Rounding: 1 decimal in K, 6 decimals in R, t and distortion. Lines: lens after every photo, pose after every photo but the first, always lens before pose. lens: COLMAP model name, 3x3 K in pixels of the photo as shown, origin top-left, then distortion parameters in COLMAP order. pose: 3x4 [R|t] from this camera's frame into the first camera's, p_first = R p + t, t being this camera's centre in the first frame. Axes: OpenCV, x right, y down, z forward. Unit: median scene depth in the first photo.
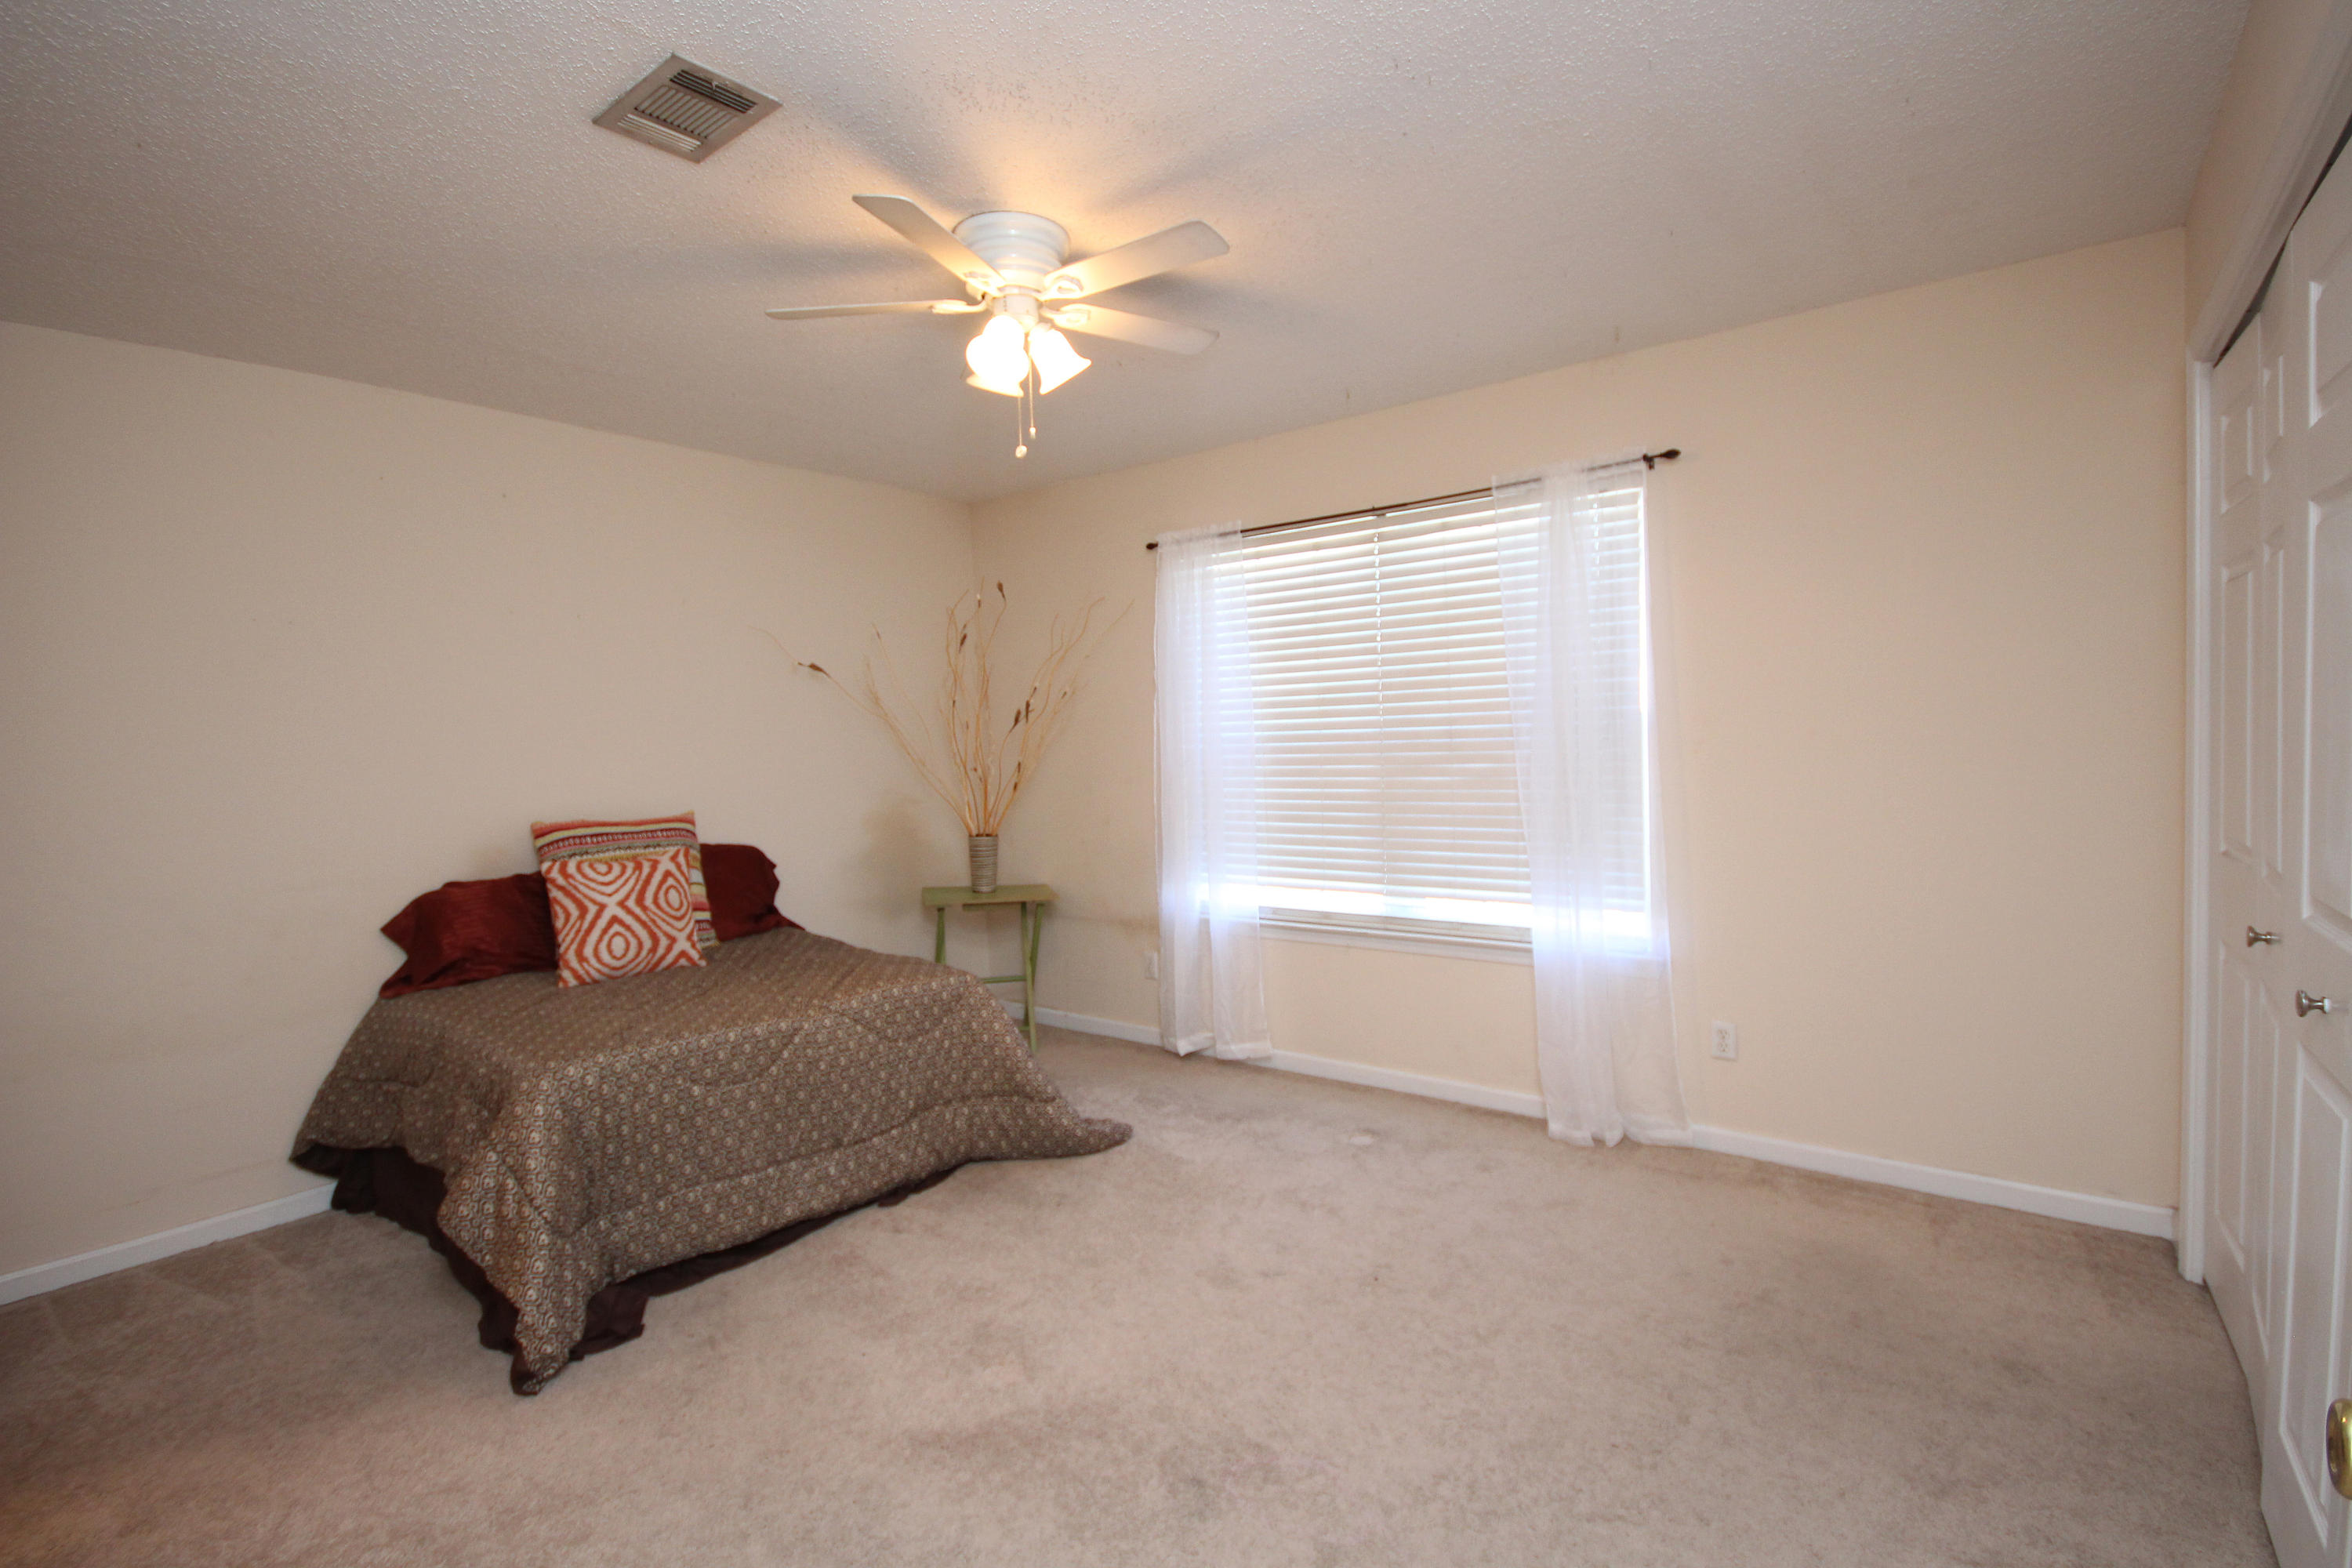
lens RADIAL K [[1068.9, 0, 1187.6], [0, 1068.9, 783.5], [0, 0, 1]] dist [-0.002529, -0.000040]
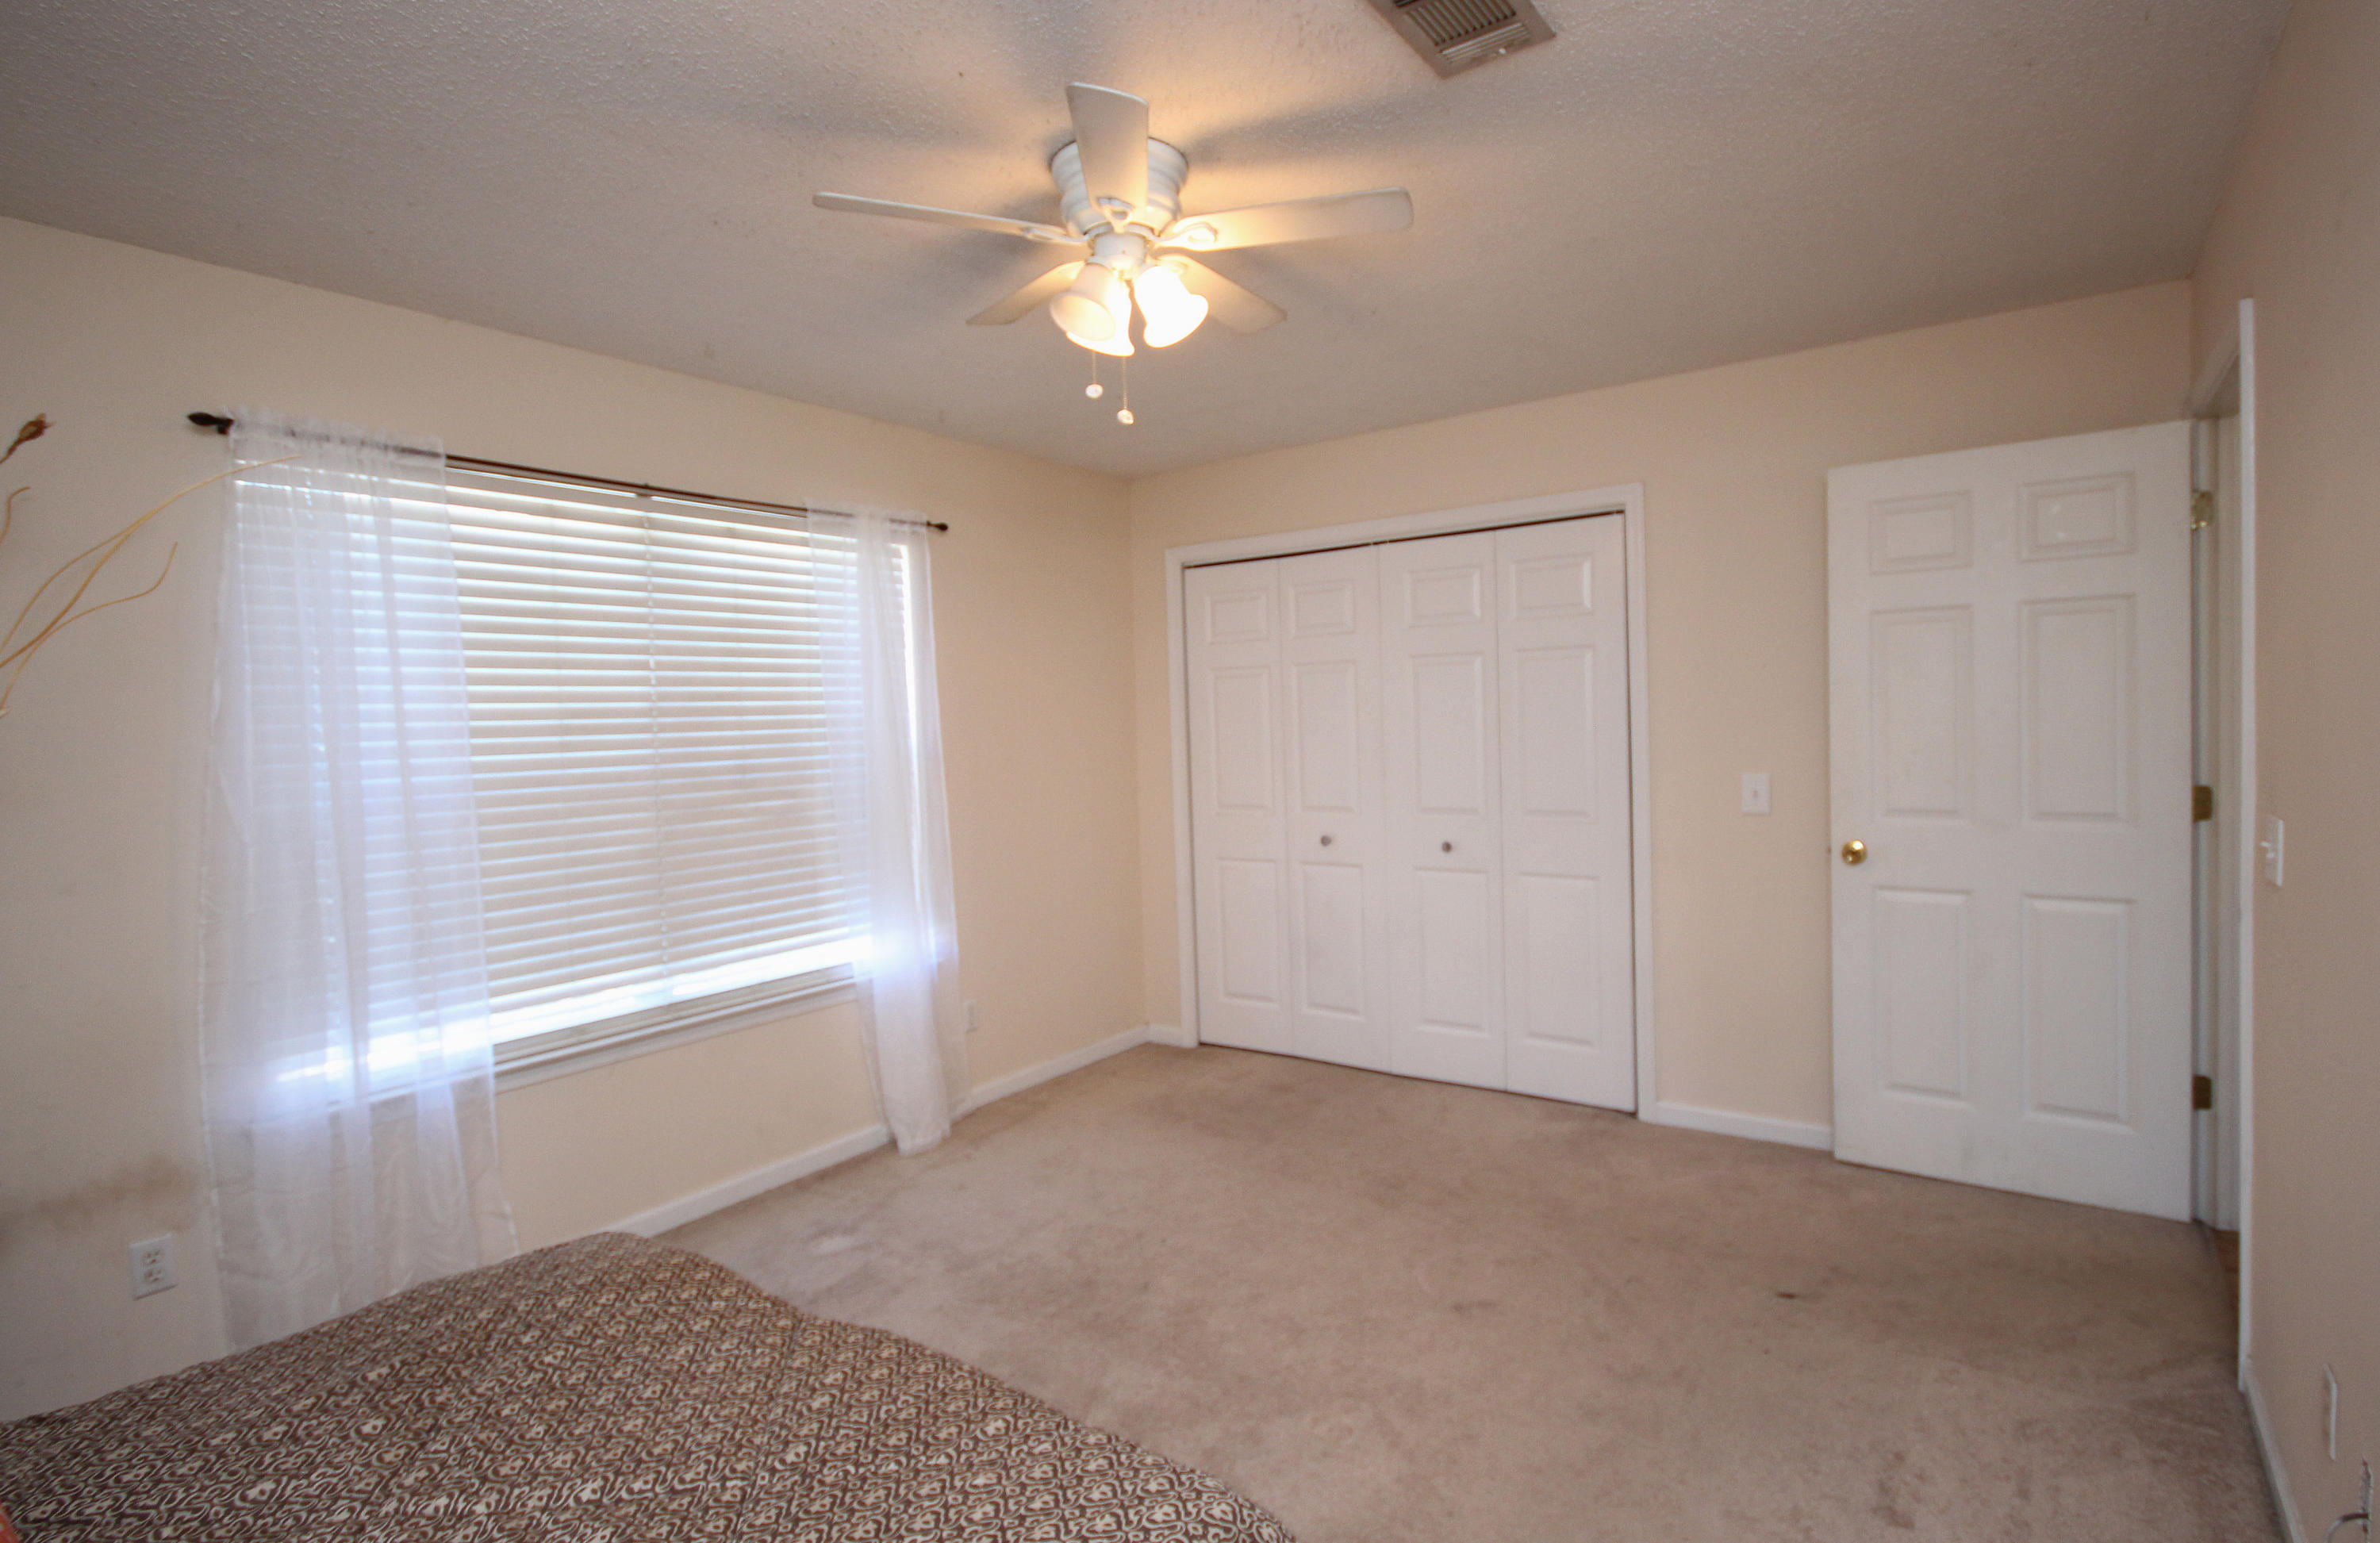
lens RADIAL K [[1166.4, 0, 1199.8], [0, 1166.4, 771.9], [0, 0, 1]] dist [0.002132, 0.000248]
pose [[-0.027789, -0.006341, 0.999594, -0.697169], [0.083874, 0.996439, 0.008652, -0.020495], [-0.996089, 0.084081, -0.027158, 0.634329]]
